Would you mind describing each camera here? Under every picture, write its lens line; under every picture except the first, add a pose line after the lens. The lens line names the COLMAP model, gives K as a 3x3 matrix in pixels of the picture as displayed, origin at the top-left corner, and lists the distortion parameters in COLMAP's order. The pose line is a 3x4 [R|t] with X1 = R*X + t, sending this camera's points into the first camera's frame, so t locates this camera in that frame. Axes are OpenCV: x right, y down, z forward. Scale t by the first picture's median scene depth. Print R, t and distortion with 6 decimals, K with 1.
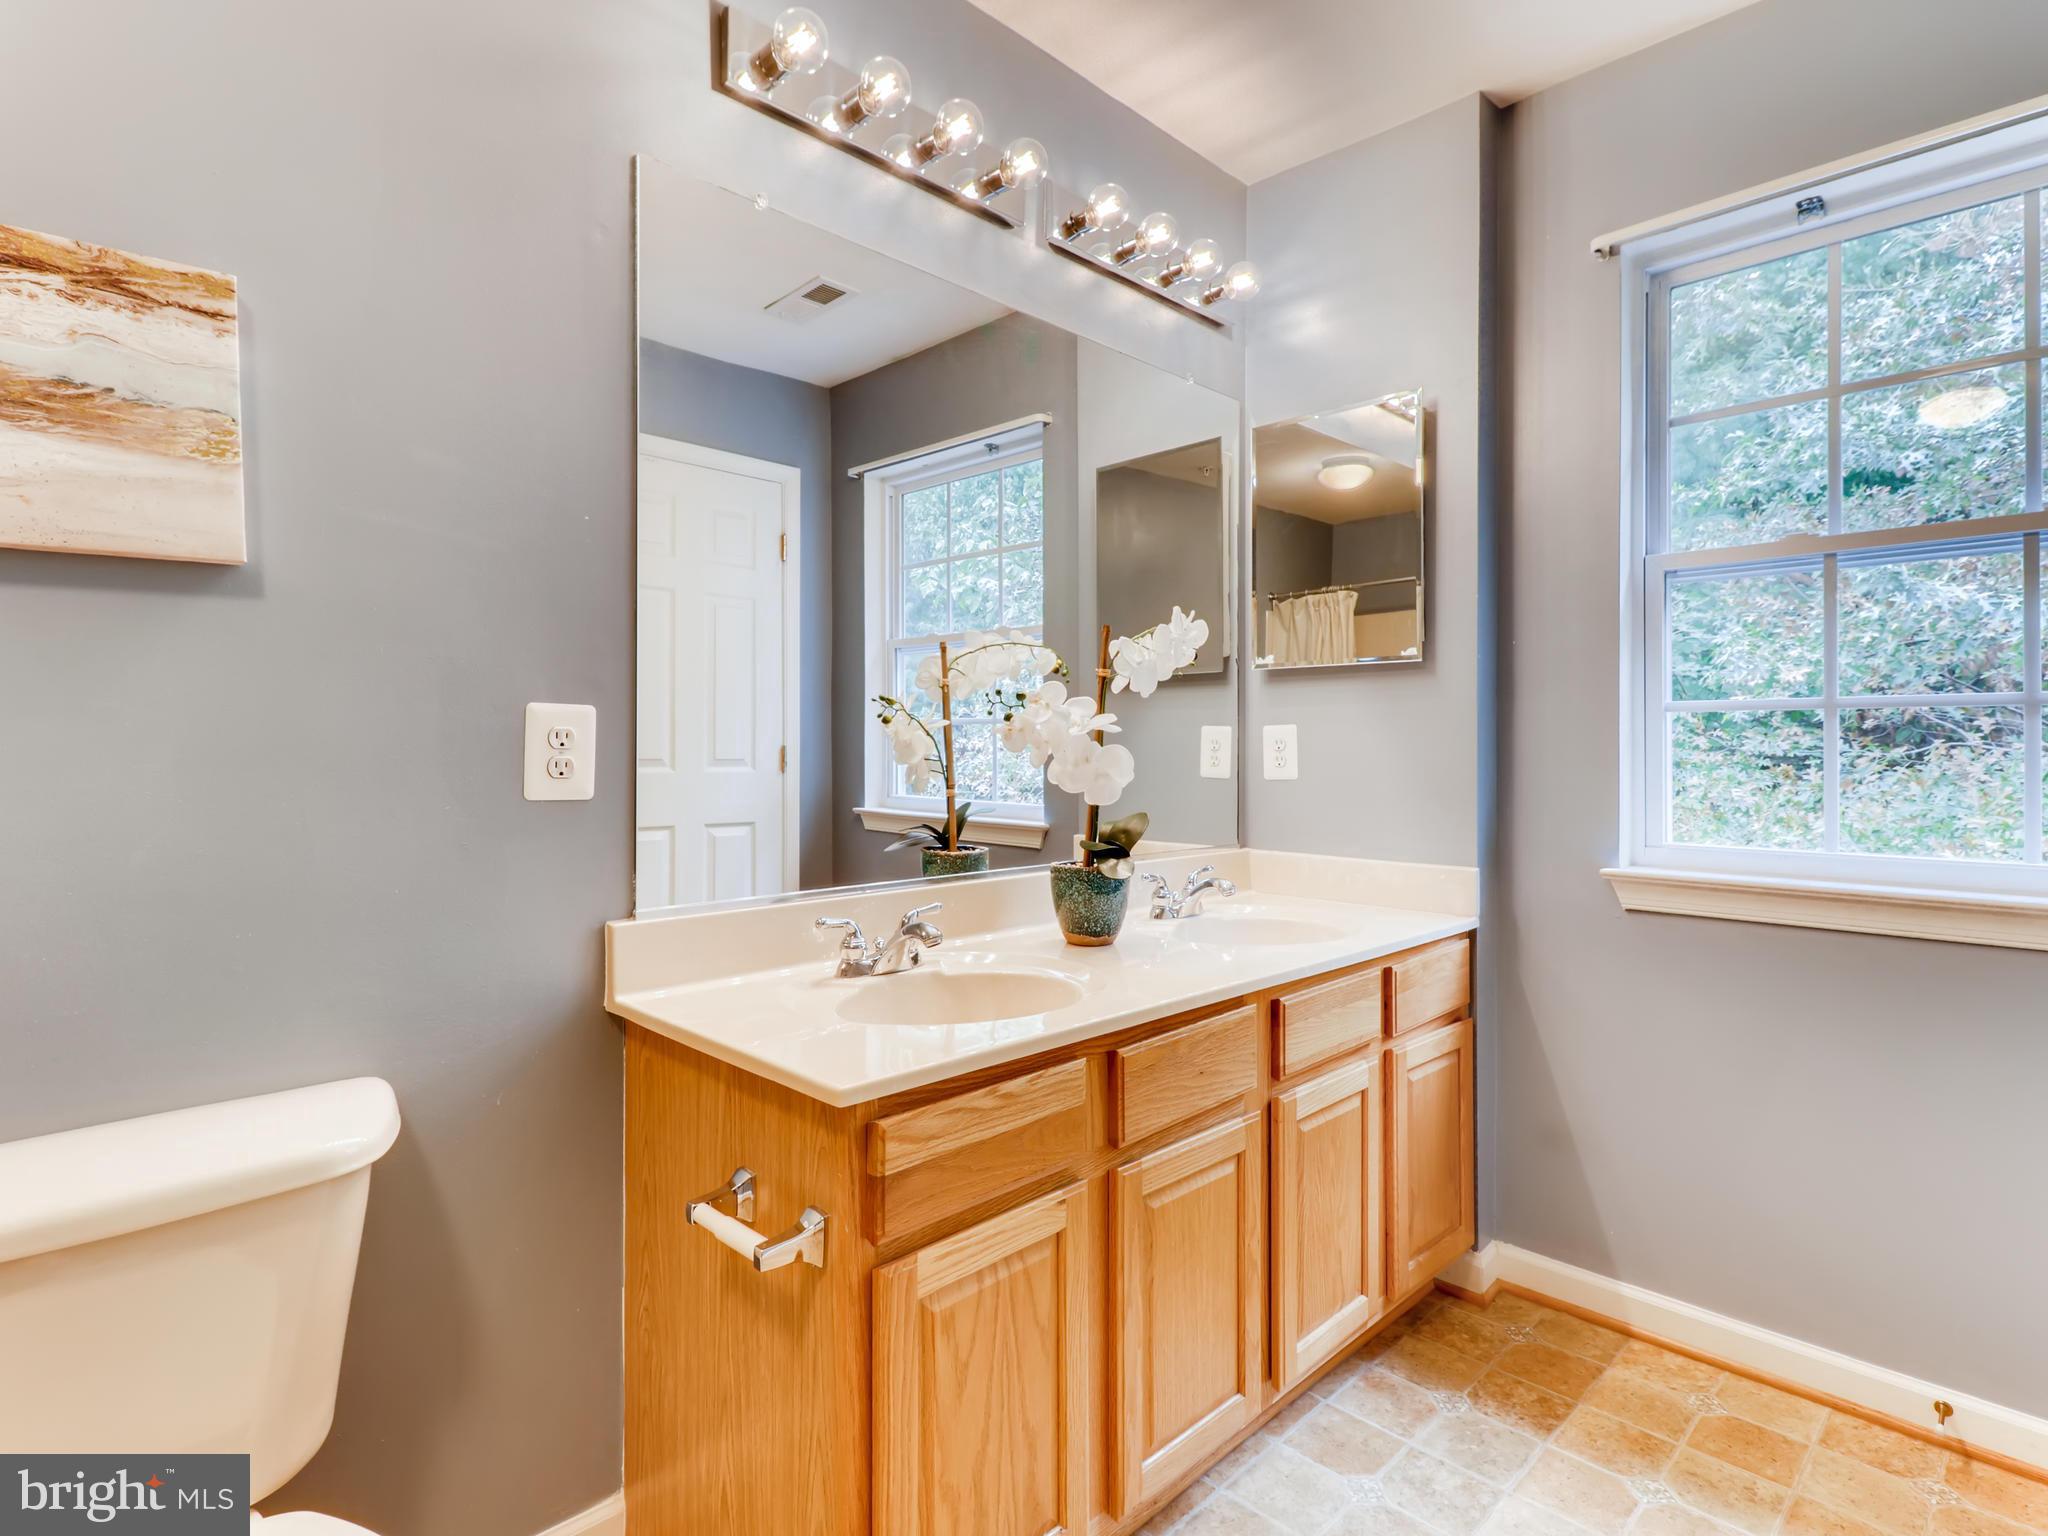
lens RADIAL K [[1052.1, 0, 1028.7], [0, 1052.1, 755.1], [0, 0, 1]] dist [0.024303, -0.018810]
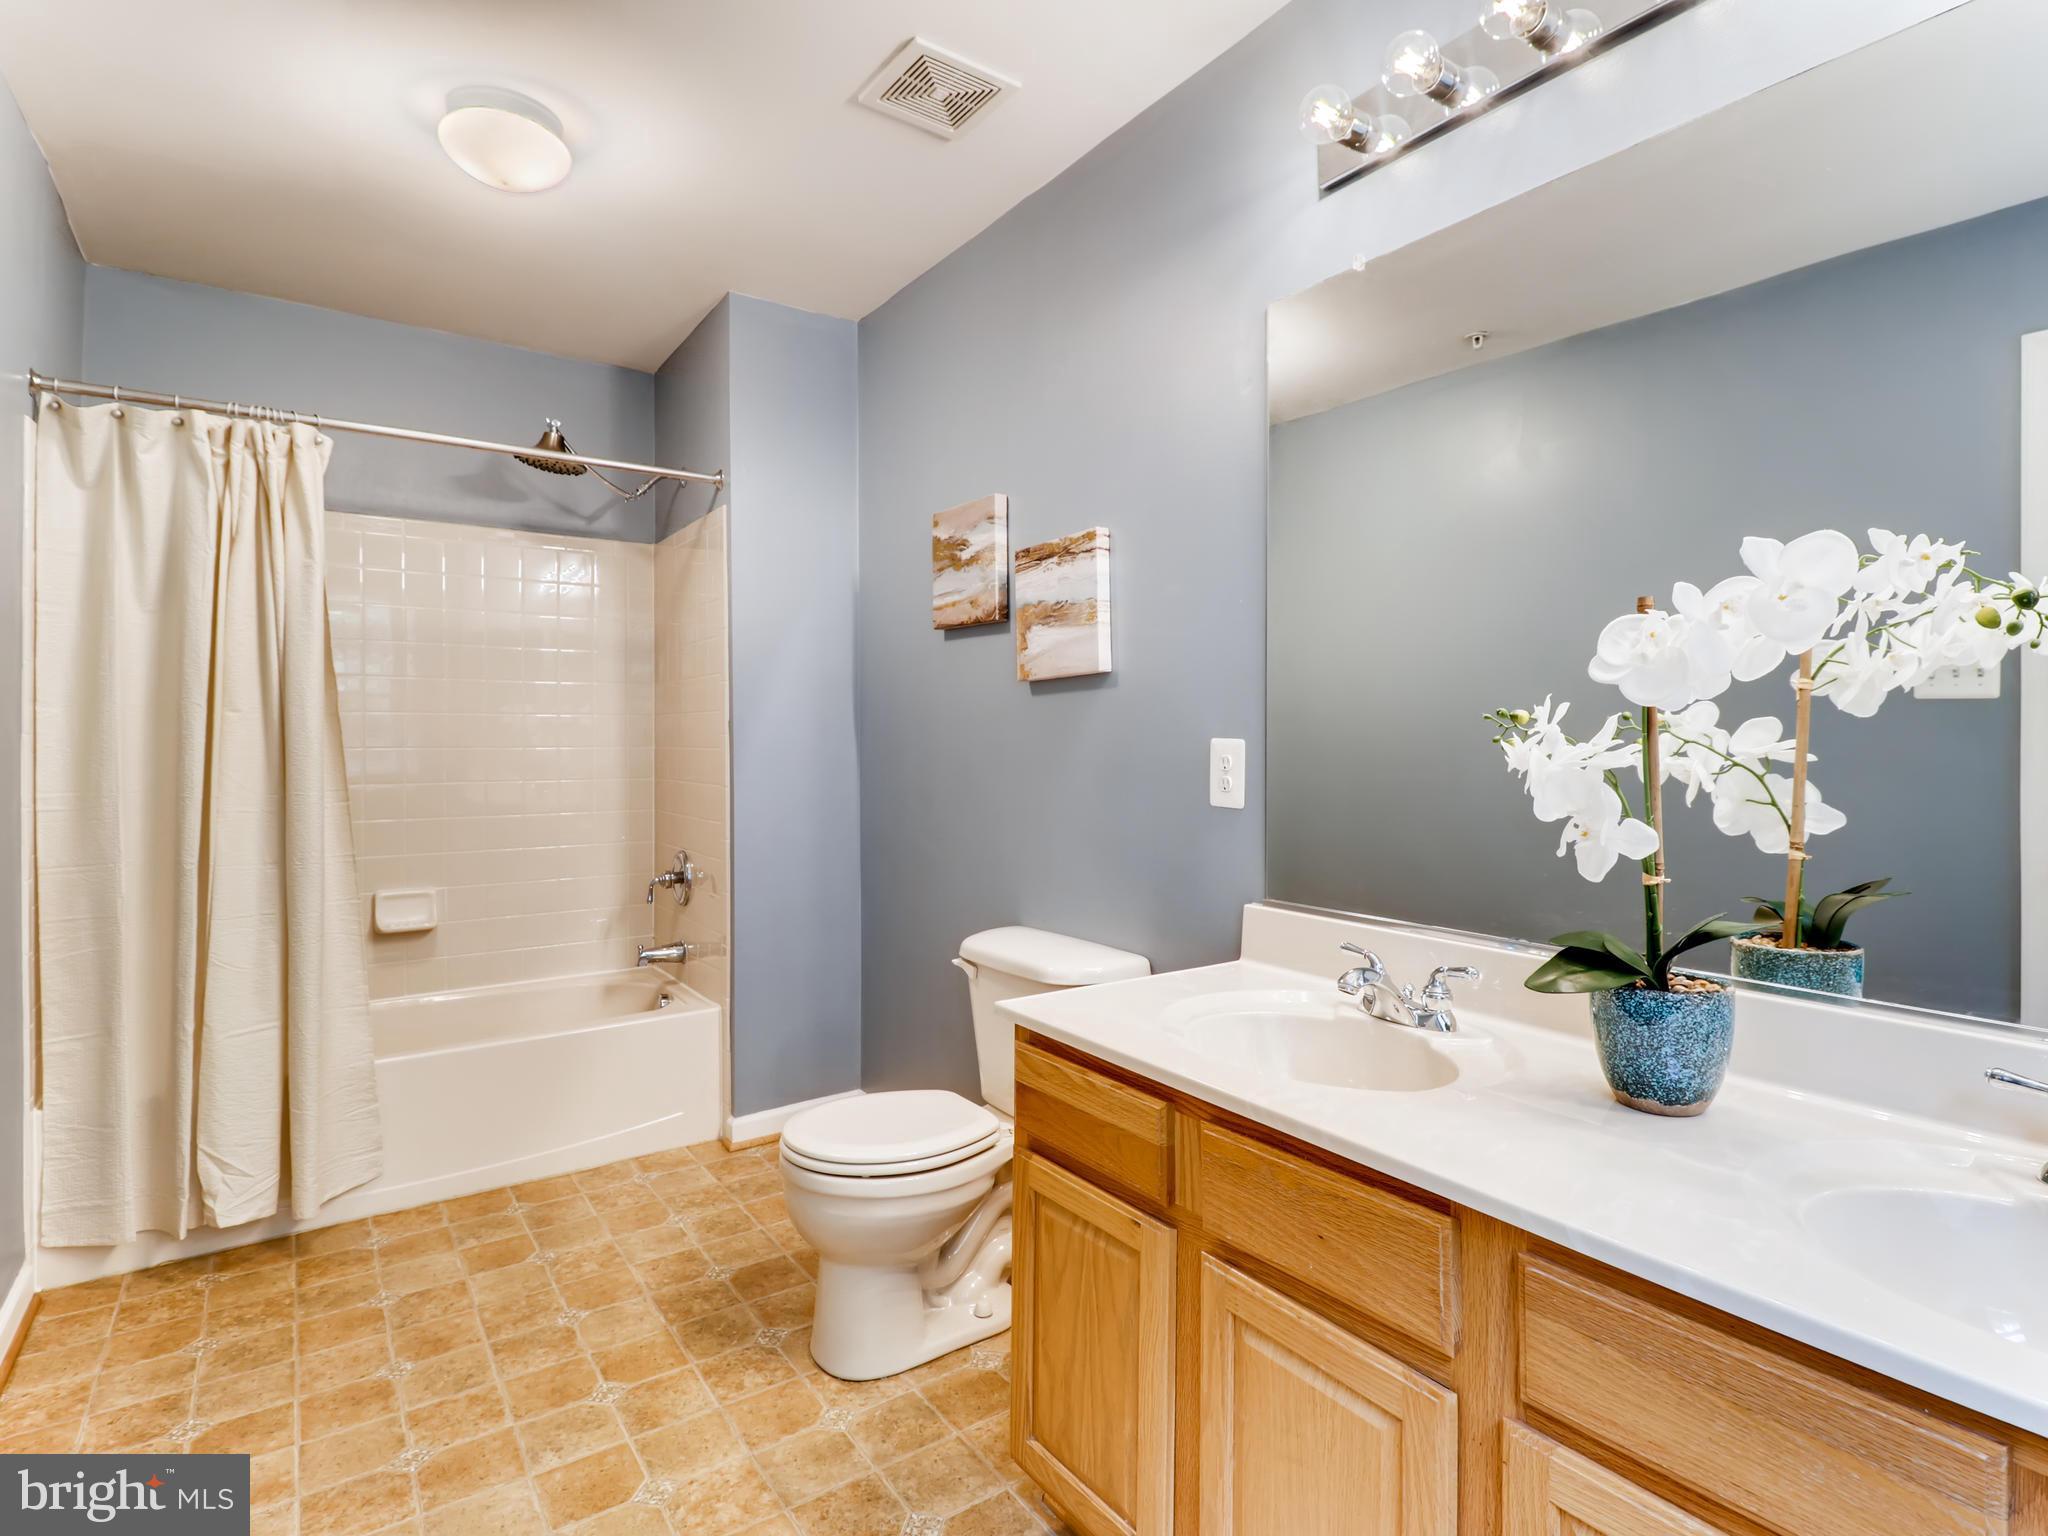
lens RADIAL K [[1052.1, 0, 1028.7], [0, 1052.1, 755.1], [0, 0, 1]] dist [0.024303, -0.018810]
pose [[-0.171059, 0.015135, -0.985145, 1.126306], [-0.012164, 0.999773, 0.017472, -0.055174], [0.985186, 0.014972, -0.170836, 1.130711]]
